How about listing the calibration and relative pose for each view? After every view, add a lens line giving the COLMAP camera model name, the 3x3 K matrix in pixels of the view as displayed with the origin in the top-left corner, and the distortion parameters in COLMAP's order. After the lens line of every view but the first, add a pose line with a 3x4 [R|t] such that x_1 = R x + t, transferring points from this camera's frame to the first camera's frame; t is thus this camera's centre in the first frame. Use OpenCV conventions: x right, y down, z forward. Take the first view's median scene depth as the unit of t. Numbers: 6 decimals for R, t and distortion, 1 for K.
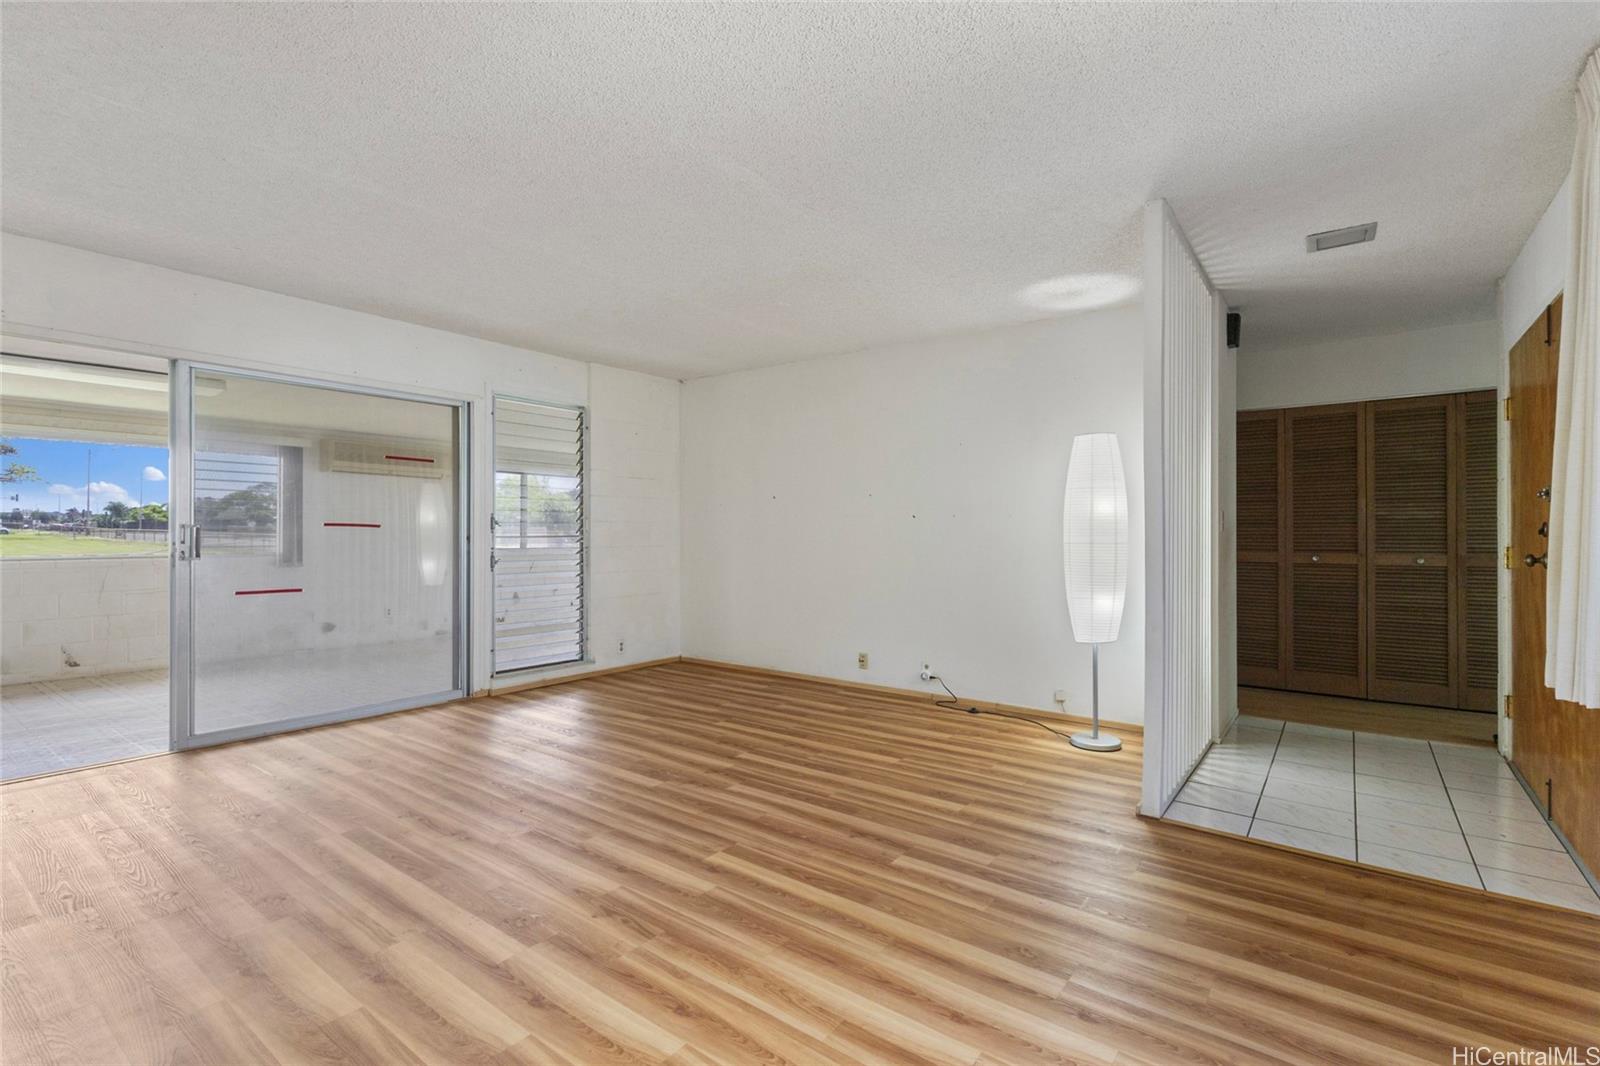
lens RADIAL K [[736.8, 0, 786.8], [0, 736.8, 534.4], [0, 0, 1]] dist [0.035942, 0.001225]
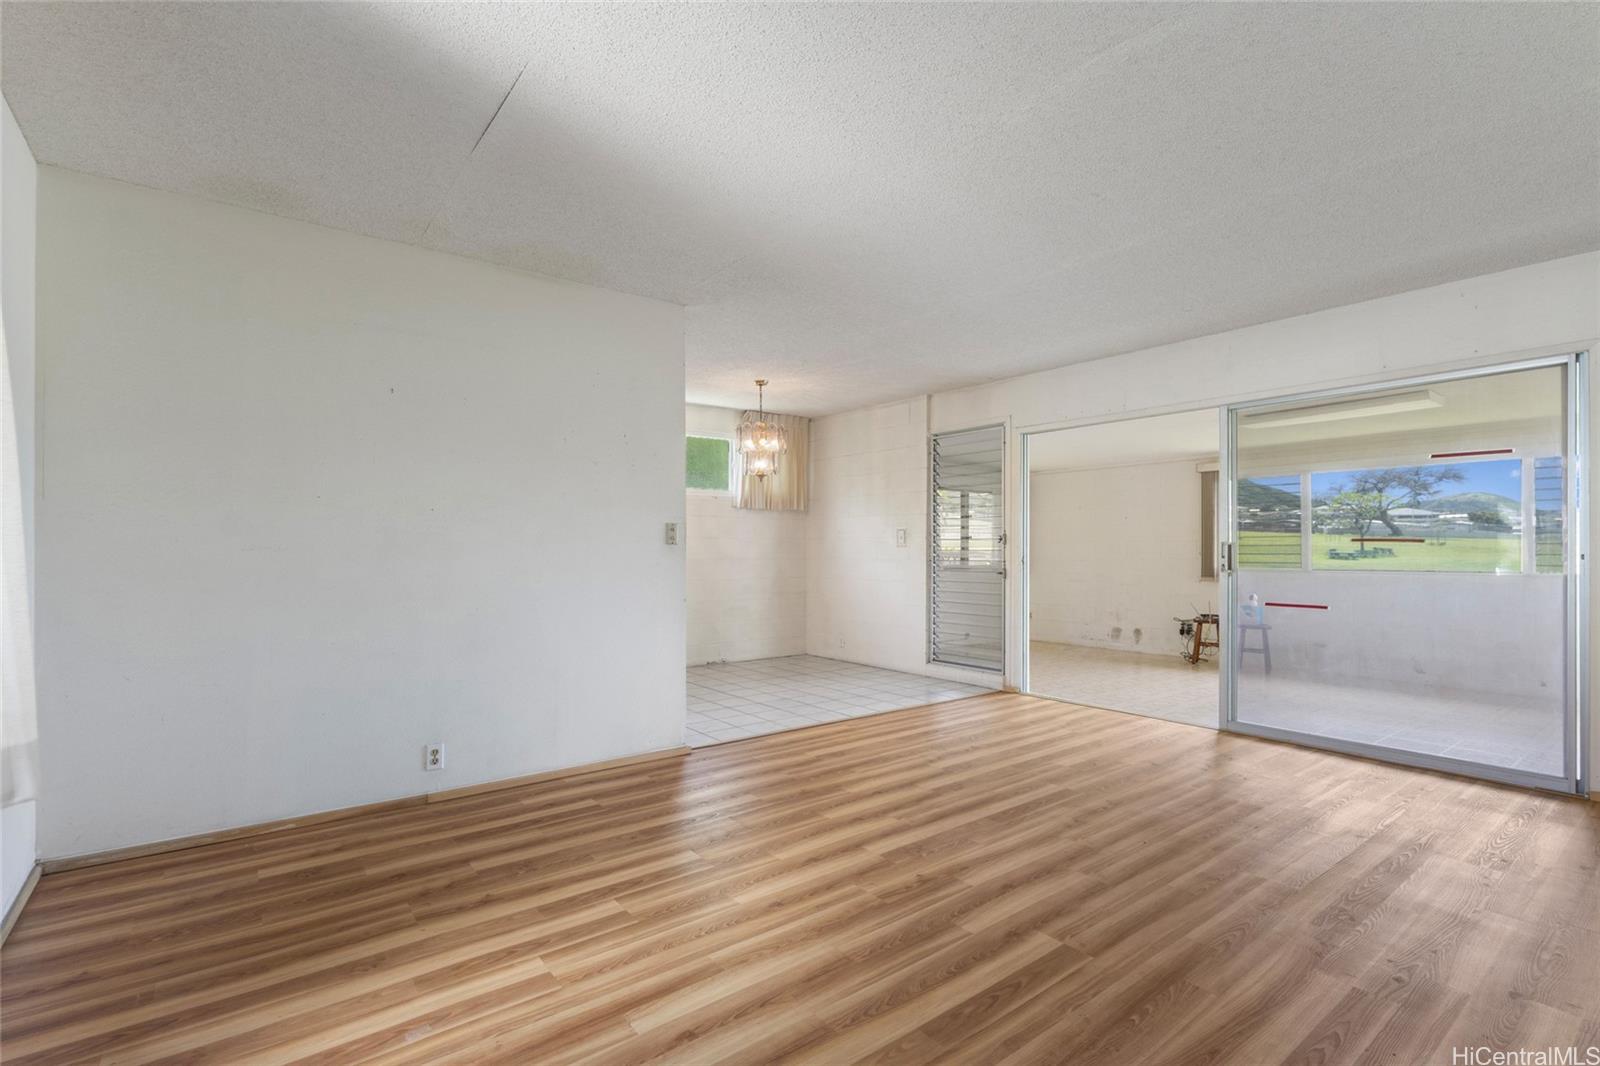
lens RADIAL K [[736.8, 0, 791.5], [0, 736.8, 546.8], [0, 0, 1]] dist [0.035942, 0.001225]
pose [[-0.264137, -0.011647, -0.964415, 0.800994], [-0.000222, 0.999928, -0.012015, 0.011222], [0.964485, -0.002959, -0.264121, 0.972457]]
